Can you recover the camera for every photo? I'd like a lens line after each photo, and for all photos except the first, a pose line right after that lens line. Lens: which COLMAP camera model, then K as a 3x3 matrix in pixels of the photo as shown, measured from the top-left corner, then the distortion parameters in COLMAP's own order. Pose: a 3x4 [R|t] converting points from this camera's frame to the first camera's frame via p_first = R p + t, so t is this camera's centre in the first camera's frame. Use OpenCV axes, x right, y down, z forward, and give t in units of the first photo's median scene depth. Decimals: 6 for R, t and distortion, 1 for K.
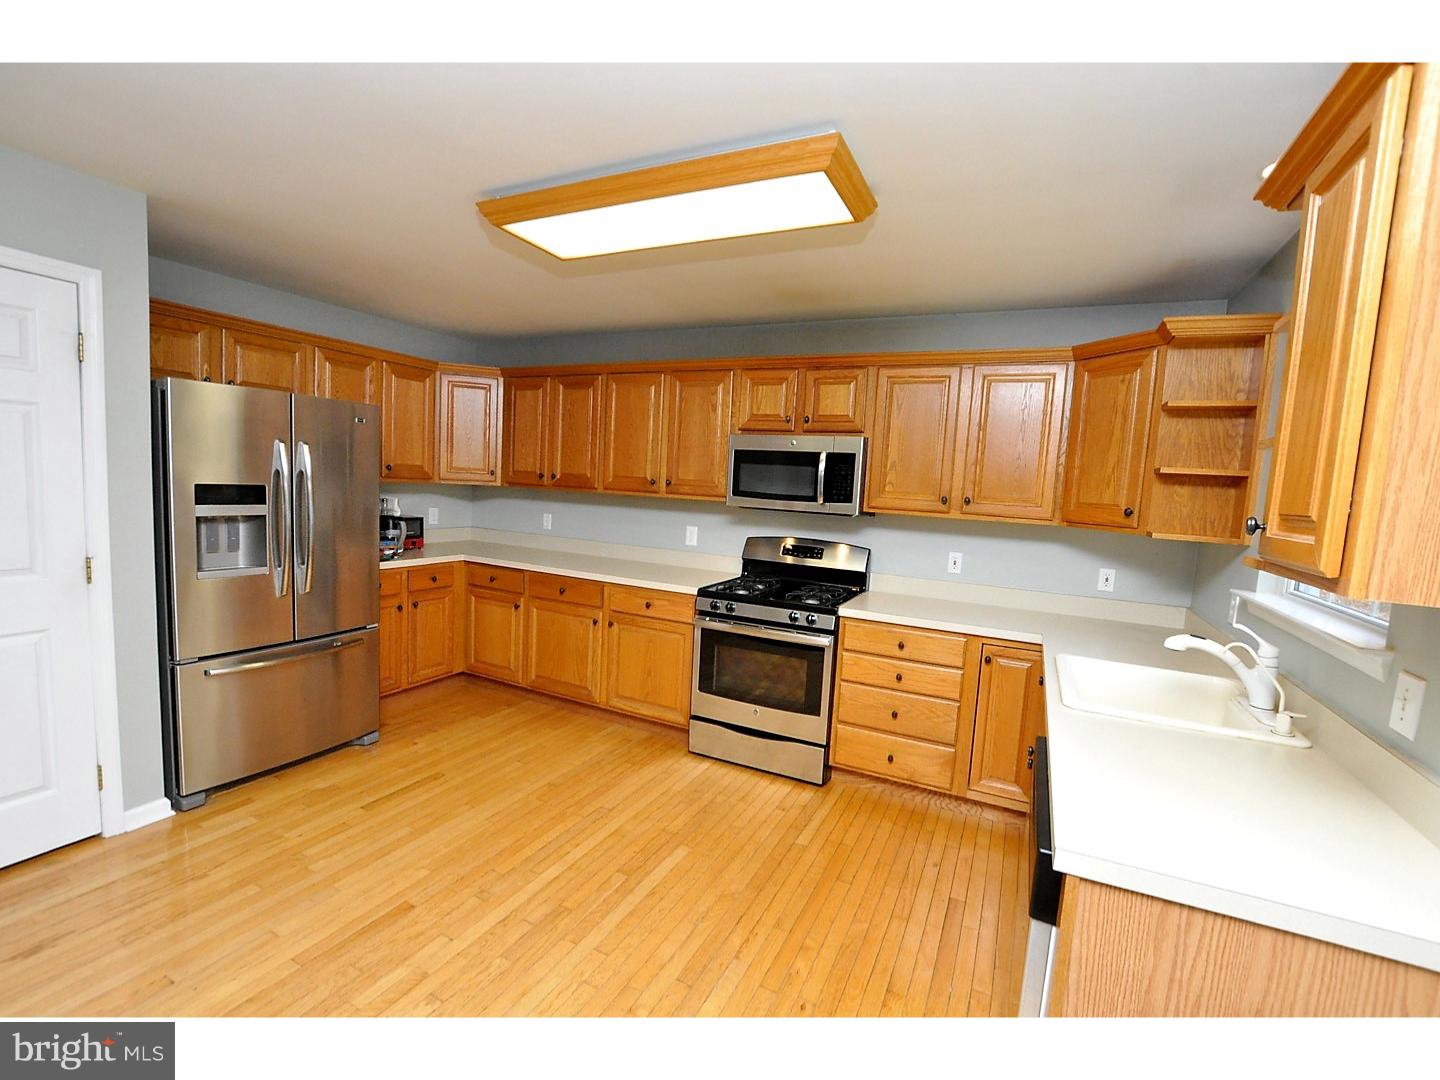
lens RADIAL K [[634.0, 0, 717.2], [0, 634.0, 546.8], [0, 0, 1]] dist [-0.029927, 0.000451]
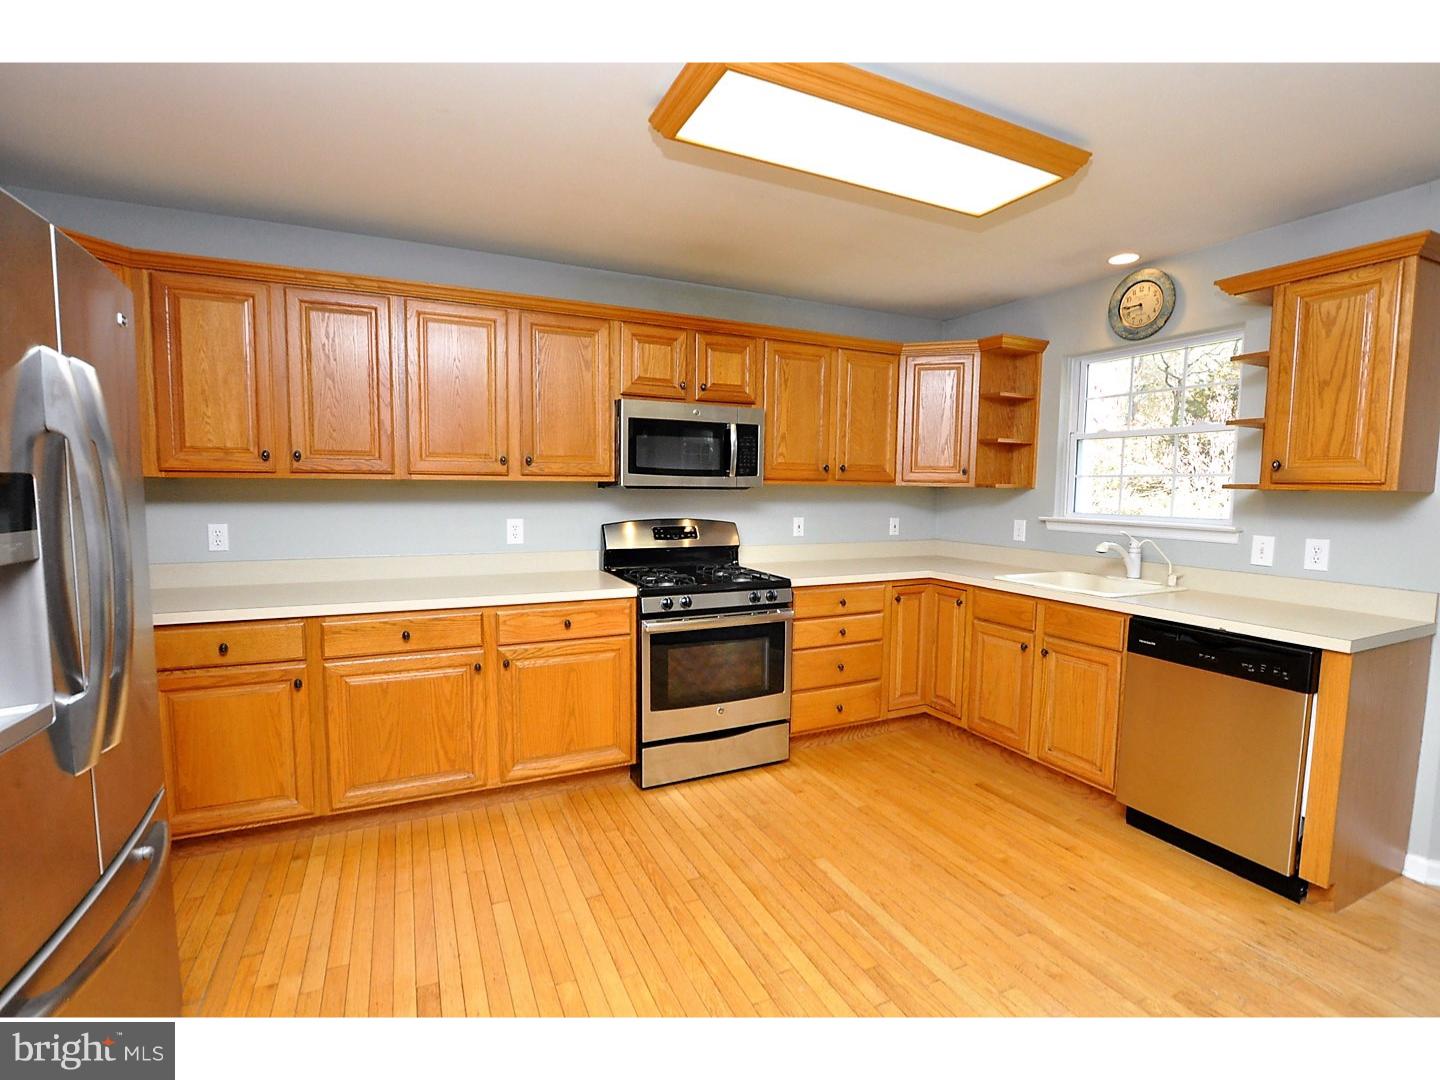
lens RADIAL K [[712.3, 0, 721.7], [0, 712.3, 529.6], [0, 0, 1]] dist [0.025628, -0.000032]
pose [[0.634281, -0.123146, 0.763231, -0.686658], [0.098830, 0.992048, 0.077933, -0.076989], [-0.766759, 0.025999, 0.641408, 0.330416]]
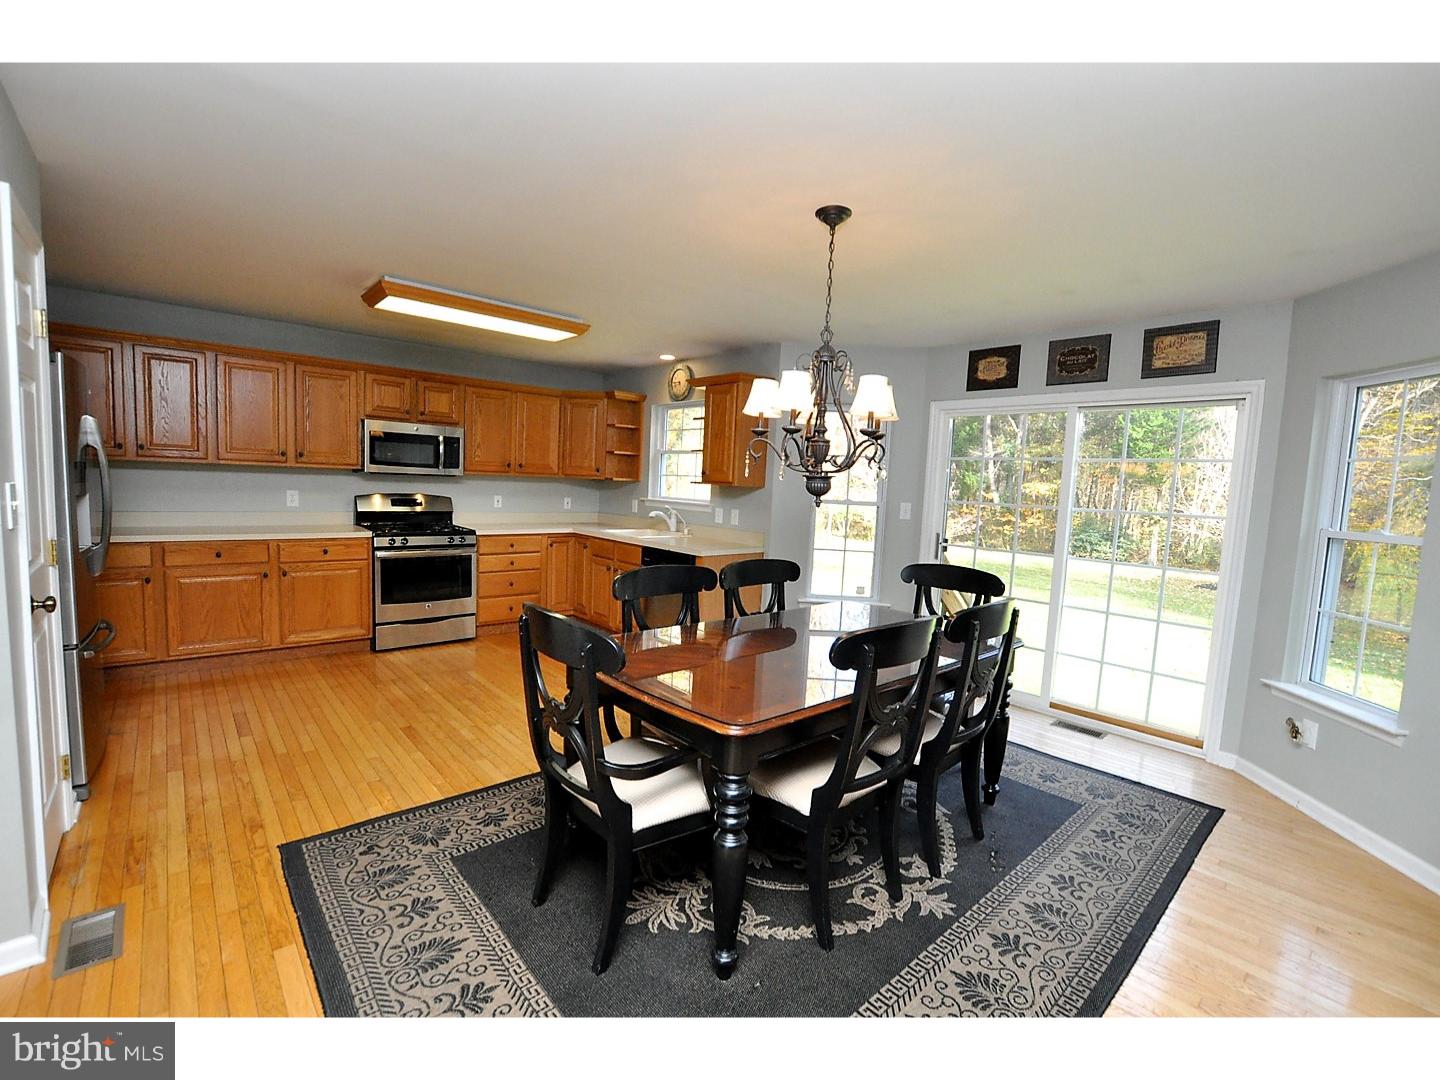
lens RADIAL K [[684.1, 0, 724.8], [0, 684.1, 536.0], [0, 0, 1]] dist [0.002019, 0.000351]
pose [[0.418039, -0.136733, 0.898080, -1.109553], [0.059387, 0.990606, 0.123177, -0.071602], [-0.906486, 0.001842, 0.422233, -0.362652]]
